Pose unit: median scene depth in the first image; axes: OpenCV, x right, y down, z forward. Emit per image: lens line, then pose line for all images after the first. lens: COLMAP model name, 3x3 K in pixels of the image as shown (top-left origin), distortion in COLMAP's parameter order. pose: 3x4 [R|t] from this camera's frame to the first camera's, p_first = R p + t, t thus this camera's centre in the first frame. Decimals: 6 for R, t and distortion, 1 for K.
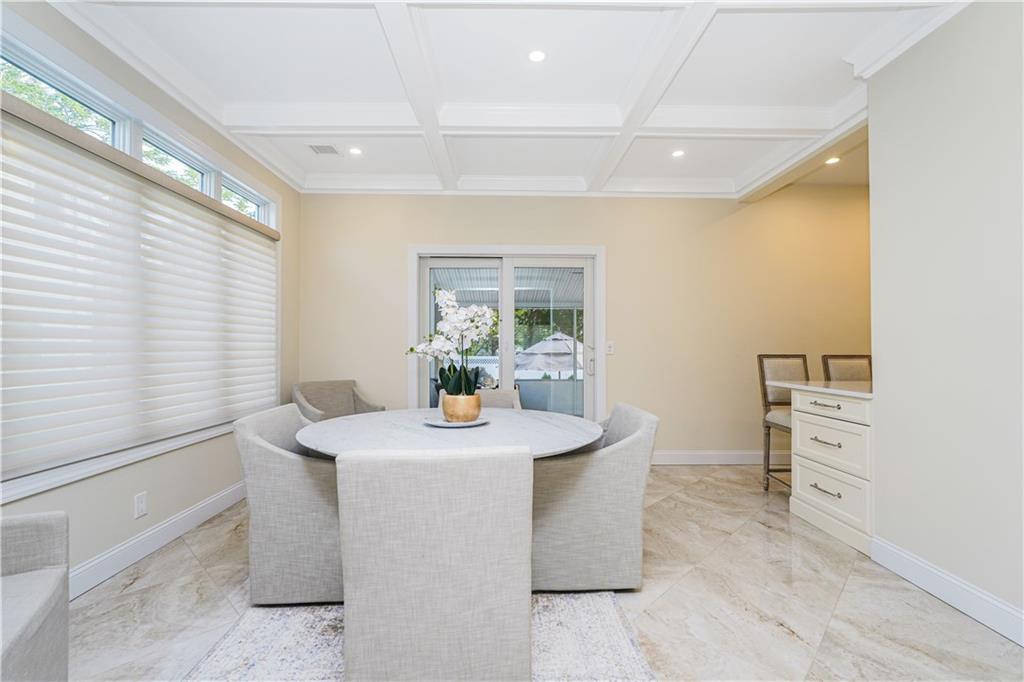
lens RADIAL K [[468.6, 0, 513.3], [0, 468.6, 346.3], [0, 0, 1]] dist [-0.018304, 0.012110]
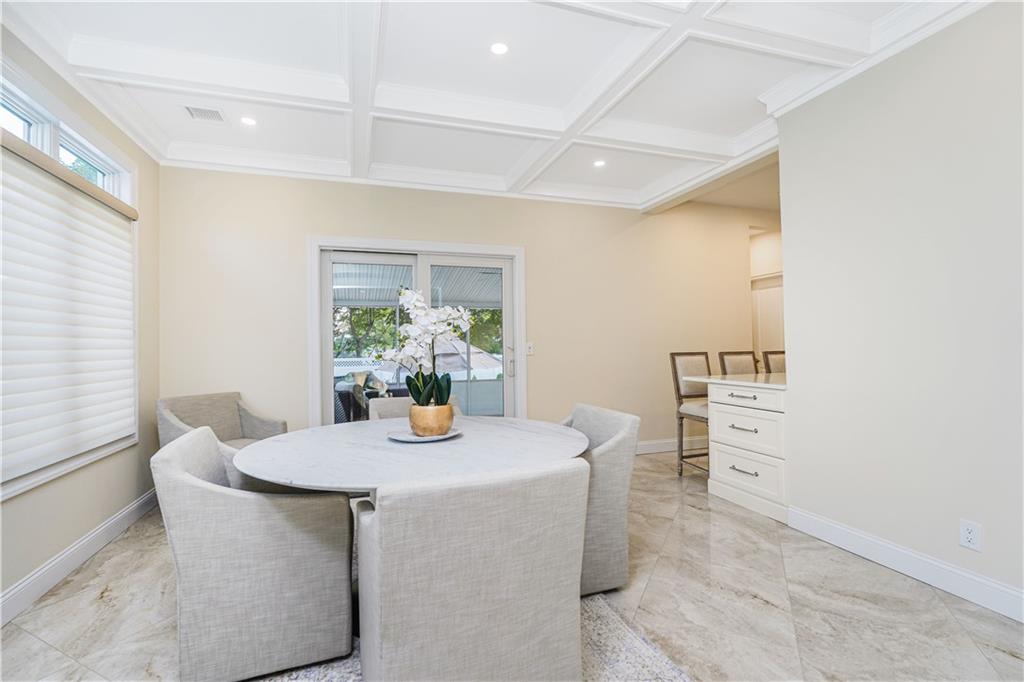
lens RADIAL K [[470.5, 0, 512.0], [0, 470.5, 341.0], [0, 0, 1]] dist [-0.014876, 0.009184]
pose [[0.951219, -0.012486, 0.308263, -0.217846], [0.015006, 0.999871, -0.005807, -0.011778], [-0.308151, 0.010150, 0.951283, 0.073544]]
